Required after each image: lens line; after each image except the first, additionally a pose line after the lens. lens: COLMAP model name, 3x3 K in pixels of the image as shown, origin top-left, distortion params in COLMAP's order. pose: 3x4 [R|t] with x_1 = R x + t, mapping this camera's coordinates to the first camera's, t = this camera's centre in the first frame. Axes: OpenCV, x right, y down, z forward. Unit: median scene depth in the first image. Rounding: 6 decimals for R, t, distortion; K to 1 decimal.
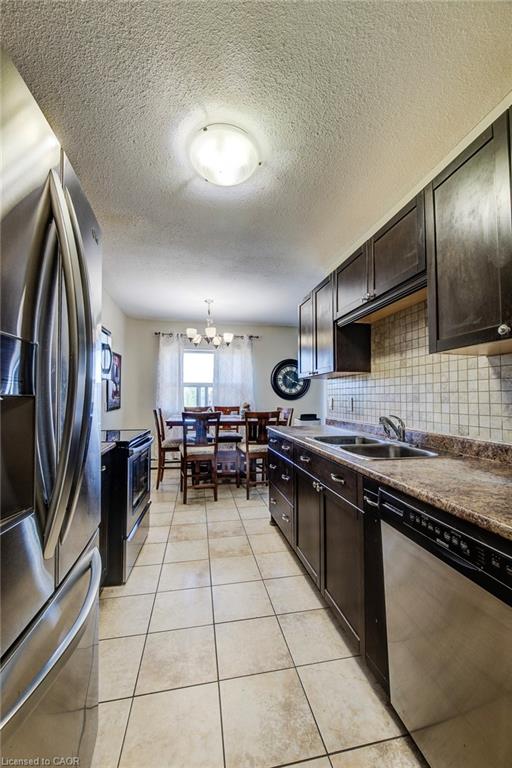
lens RADIAL K [[299.8, 0, 256.1], [0, 299.8, 385.8], [0, 0, 1]] dist [-0.003360, -0.000705]
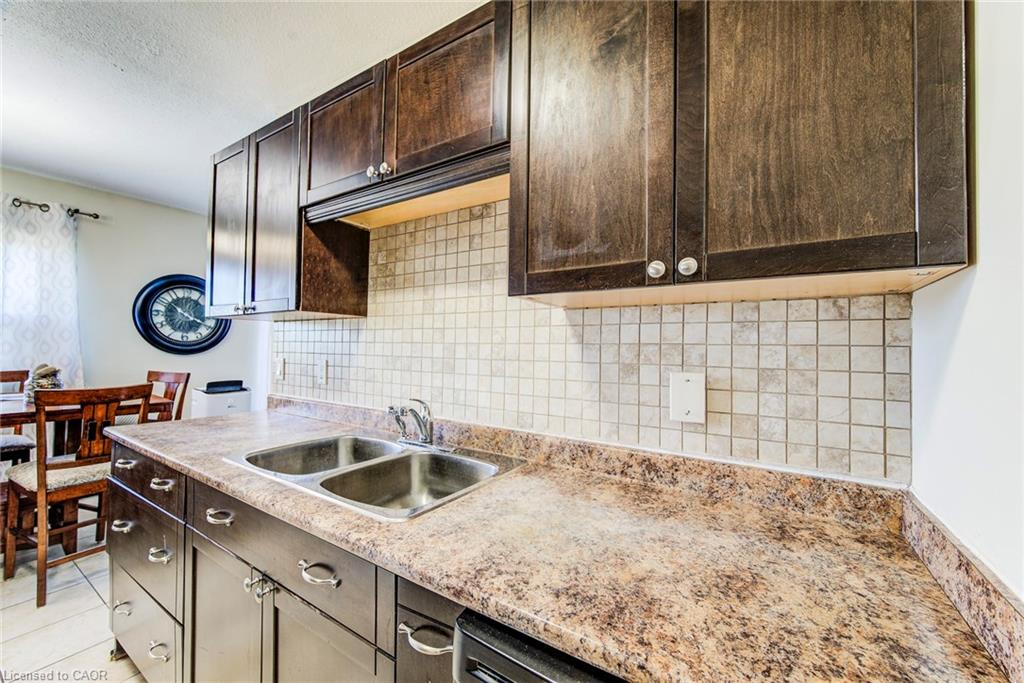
lens RADIAL K [[399.7, 0, 513.4], [0, 399.7, 341.5], [0, 0, 1]] dist [-0.003360, -0.000705]
pose [[0.694613, 0.022044, 0.719046, 0.028471], [-0.044437, 0.998936, 0.012303, -0.015556], [-0.718010, -0.040499, 0.694854, 0.225053]]
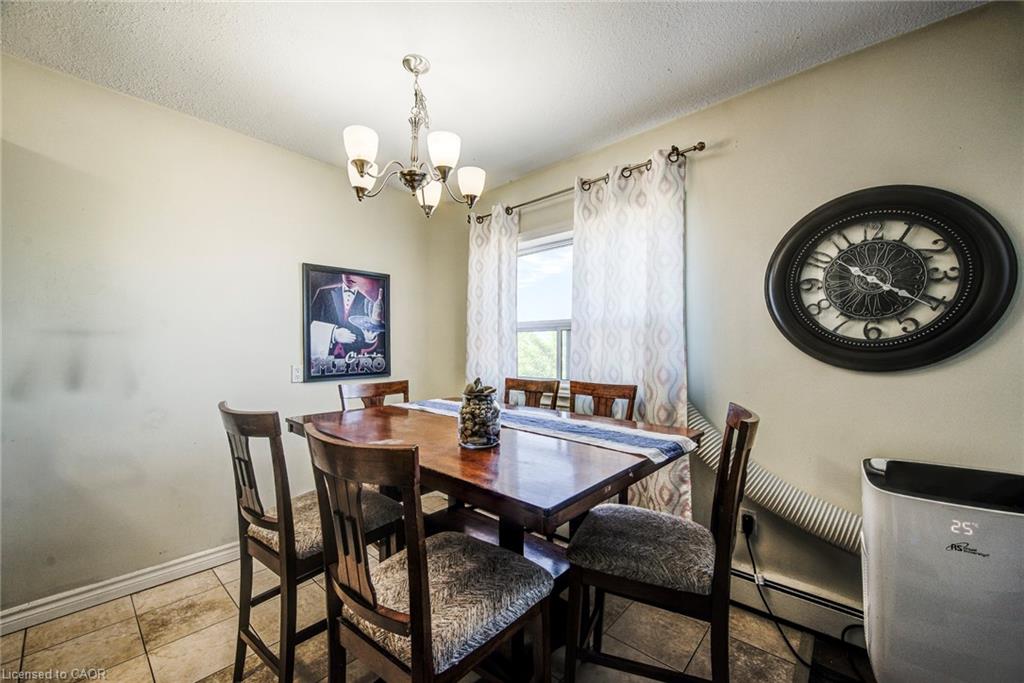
lens RADIAL K [[399.7, 0, 511.0], [0, 399.7, 342.1], [0, 0, 1]] dist [-0.003360, -0.000705]
pose [[0.613016, -0.019128, -0.789839, 0.355464], [0.026794, 0.999635, -0.003413, 0.037770], [0.789616, -0.019070, 0.613305, 1.162171]]
